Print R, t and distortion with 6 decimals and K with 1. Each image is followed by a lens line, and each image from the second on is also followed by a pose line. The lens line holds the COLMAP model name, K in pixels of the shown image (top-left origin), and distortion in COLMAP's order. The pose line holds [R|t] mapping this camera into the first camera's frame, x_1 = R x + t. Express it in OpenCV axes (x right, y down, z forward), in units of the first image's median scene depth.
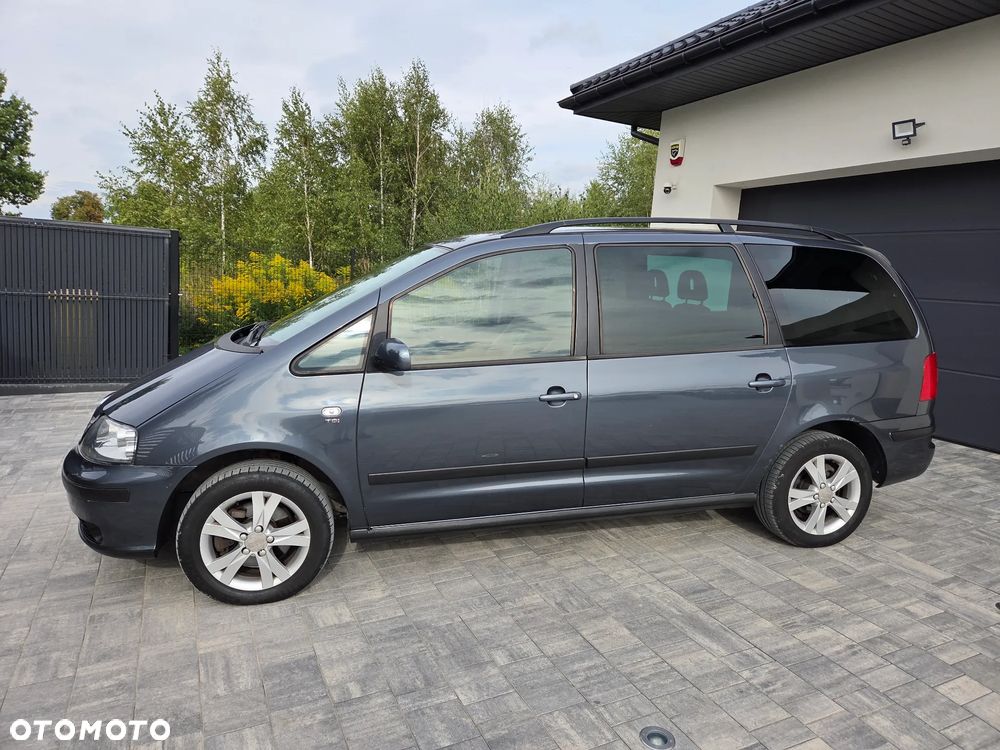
lens RADIAL K [[668.9, 0, 499.3], [0, 668.9, 367.6], [0, 0, 1]] dist [0.076956, -0.072495]
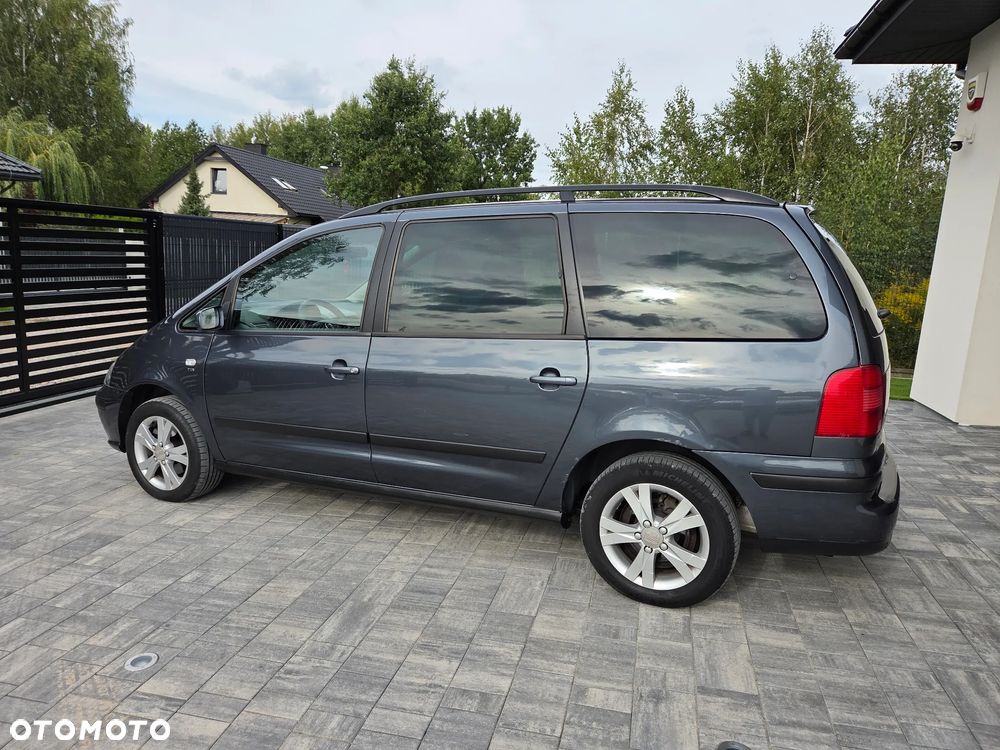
lens RADIAL K [[669.1, 0, 497.2], [0, 669.1, 375.3], [0, 0, 1]] dist [0.075829, -0.070477]
pose [[0.771501, 0.091606, -0.629599, 0.877215], [-0.087645, 0.995448, 0.037439, -0.007188], [0.630162, 0.026297, 0.776018, 0.322972]]
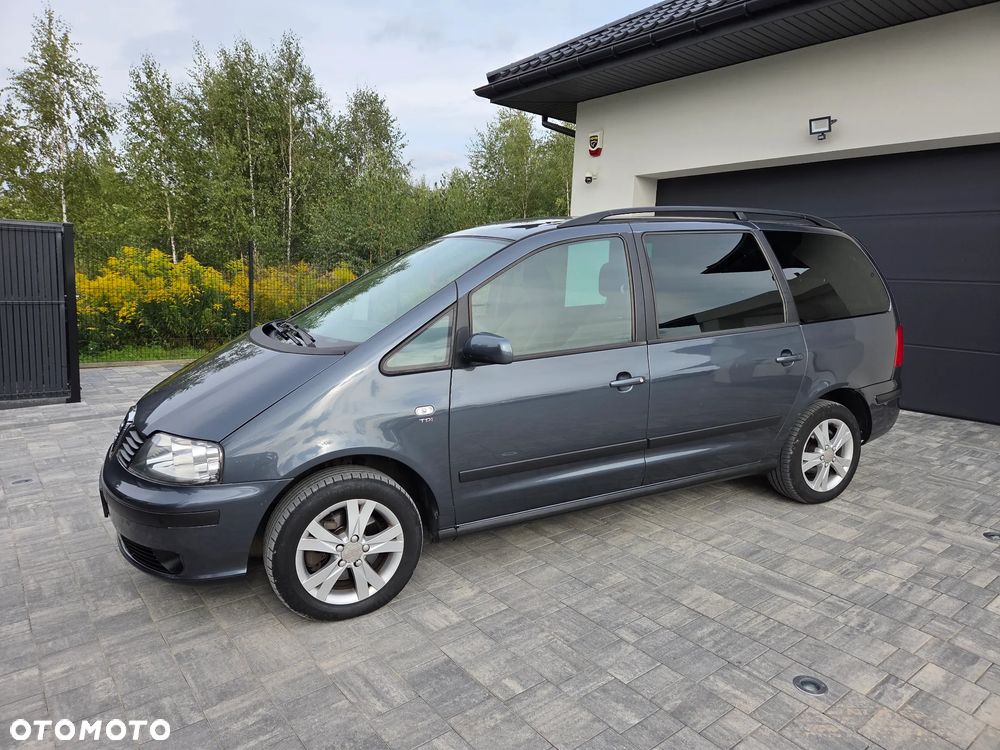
lens RADIAL K [[668.7, 0, 500.0], [0, 668.7, 375.0], [0, 0, 1]] dist [0.078902, -0.074771]
pose [[0.975405, -0.058348, 0.212556, -0.301352], [0.052781, 0.998100, 0.031774, -0.009592], [-0.214006, -0.019773, 0.976632, 0.030063]]
